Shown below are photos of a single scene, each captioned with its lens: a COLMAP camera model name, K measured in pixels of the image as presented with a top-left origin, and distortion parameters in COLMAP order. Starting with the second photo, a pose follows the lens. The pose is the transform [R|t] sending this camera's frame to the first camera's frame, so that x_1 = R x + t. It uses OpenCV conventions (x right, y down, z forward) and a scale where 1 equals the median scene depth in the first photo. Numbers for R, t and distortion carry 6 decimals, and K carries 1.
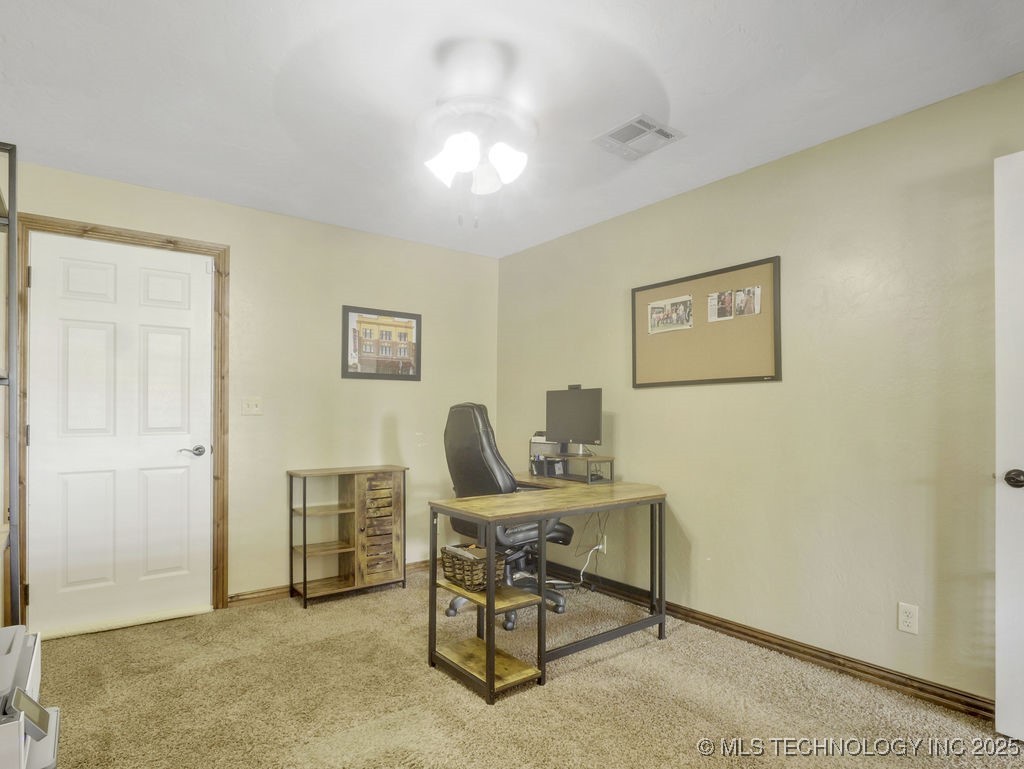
lens RADIAL K [[571.7, 0, 511.0], [0, 571.7, 401.5], [0, 0, 1]] dist [-0.007541, 0.001448]
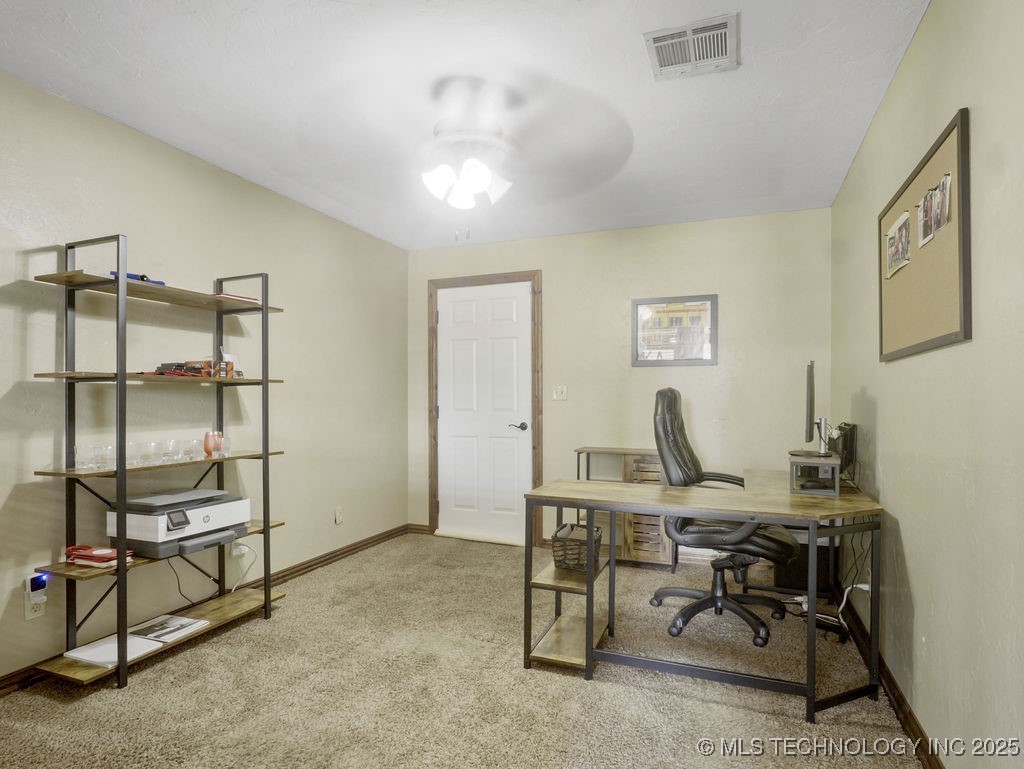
lens RADIAL K [[553.3, 0, 512.1], [0, 553.3, 390.3], [0, 0, 1]] dist [-0.020192, 0.000417]
pose [[0.513548, -0.012076, -0.857976, 0.562975], [0.016820, 0.999851, -0.004005, 0.005358], [0.857896, -0.012374, 0.513674, 0.298711]]
